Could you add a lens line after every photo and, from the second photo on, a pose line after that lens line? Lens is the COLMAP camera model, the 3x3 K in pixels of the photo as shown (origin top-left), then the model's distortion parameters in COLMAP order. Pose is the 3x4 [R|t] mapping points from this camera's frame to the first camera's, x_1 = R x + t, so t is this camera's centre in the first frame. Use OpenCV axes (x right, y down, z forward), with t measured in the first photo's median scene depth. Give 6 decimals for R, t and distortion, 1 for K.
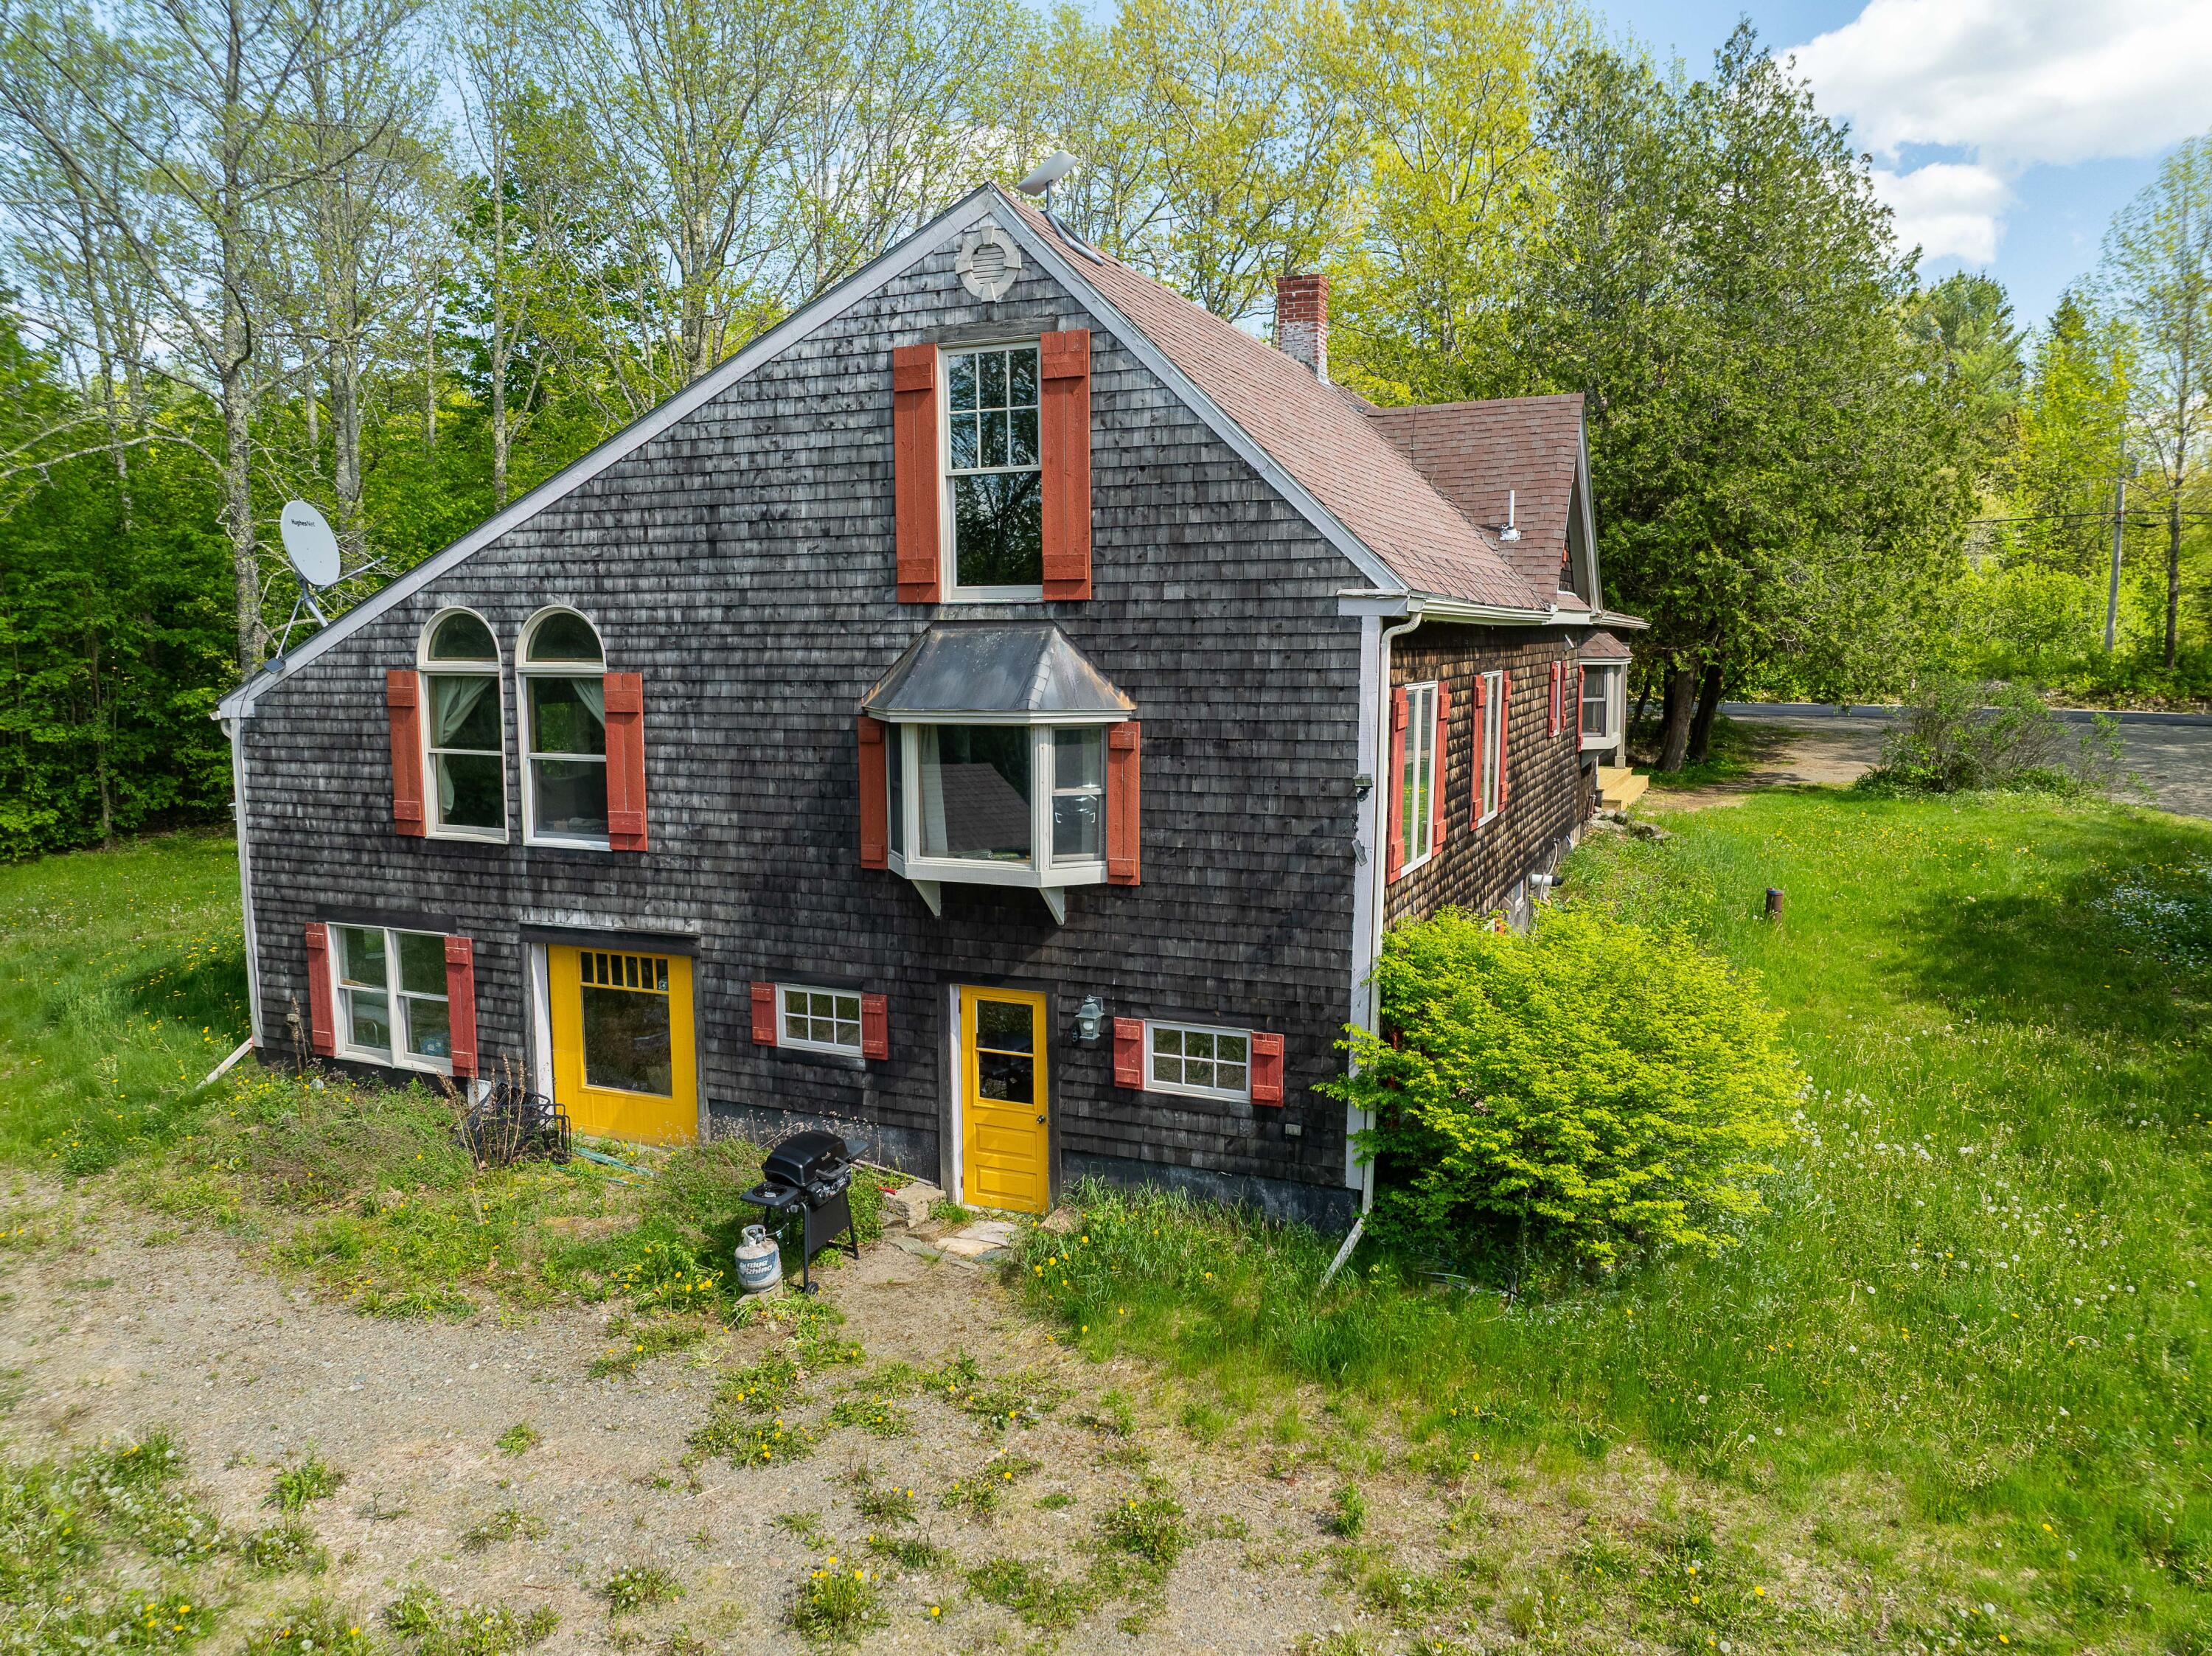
lens RADIAL K [[1553.5, 0, 1117.3], [0, 1553.5, 830.9], [0, 0, 1]] dist [-0.042072, 0.013090]
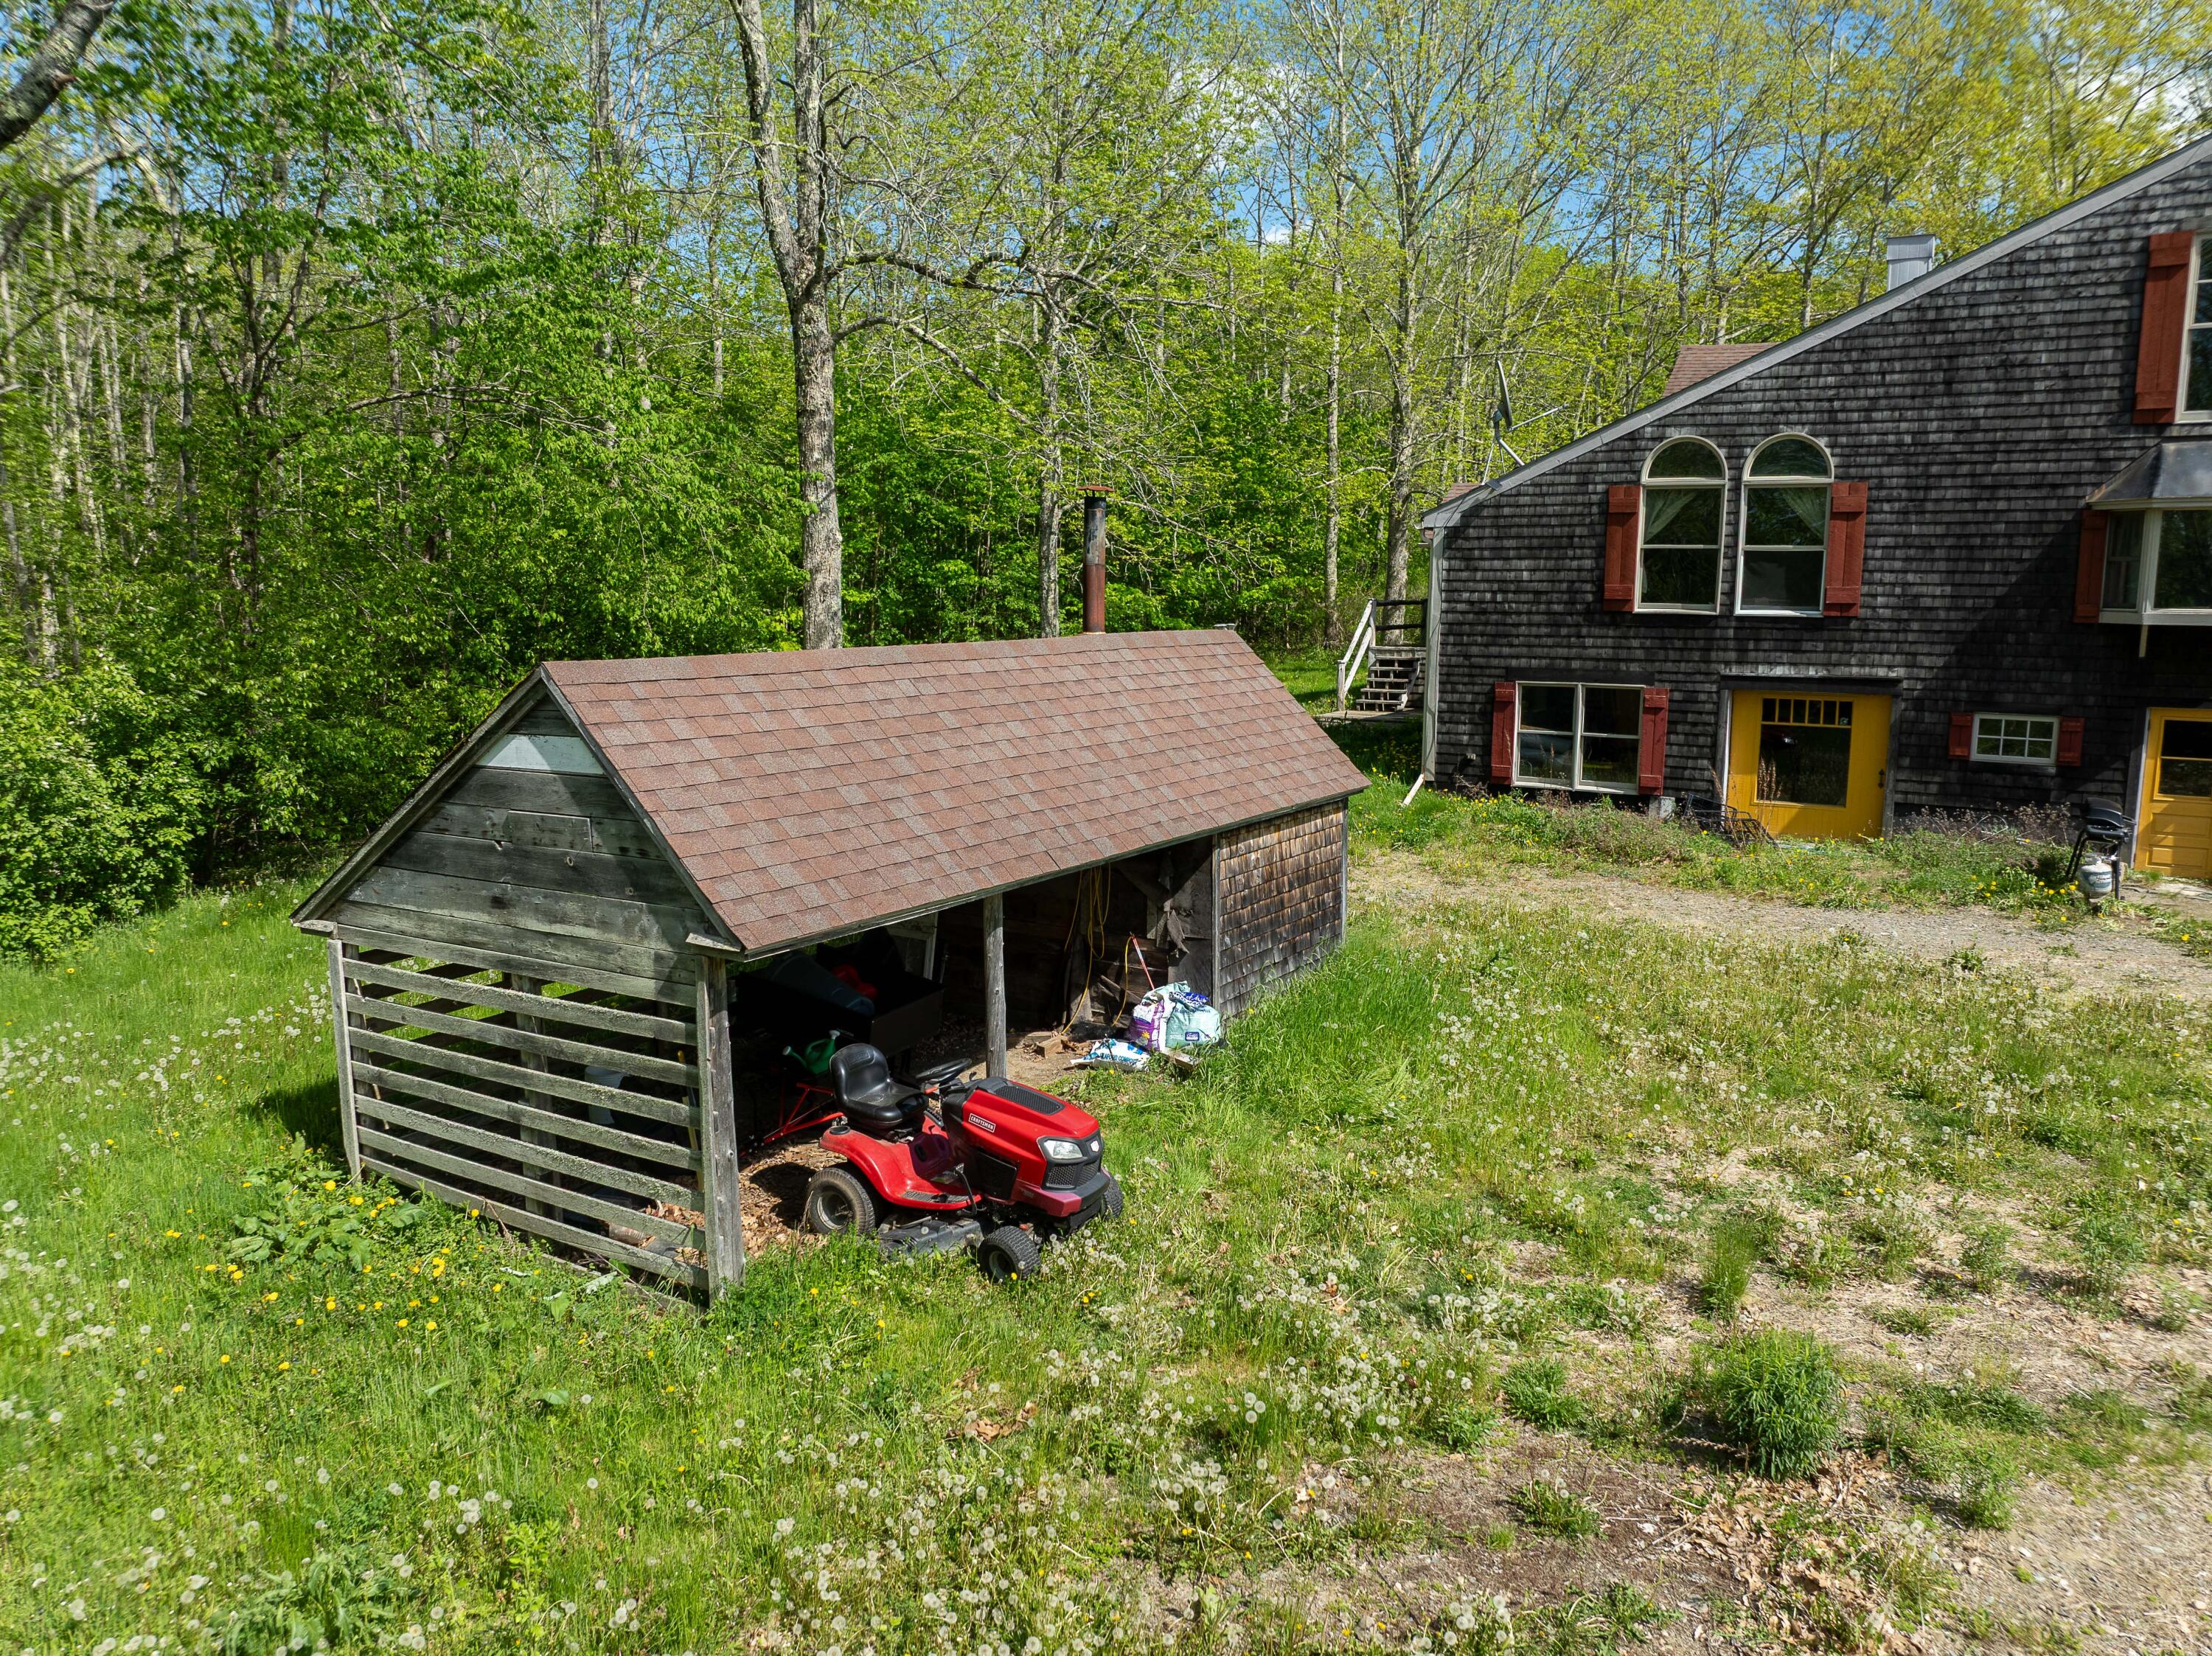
lens RADIAL K [[1553.5, 0, 1118.2], [0, 1553.5, 826.5], [0, 0, 1]] dist [-0.042072, 0.013090]
pose [[0.990474, 0.029056, -0.134603, -0.764245], [-0.024579, 0.999092, 0.034800, 0.166409], [0.135492, -0.031160, 0.990288, -0.423834]]
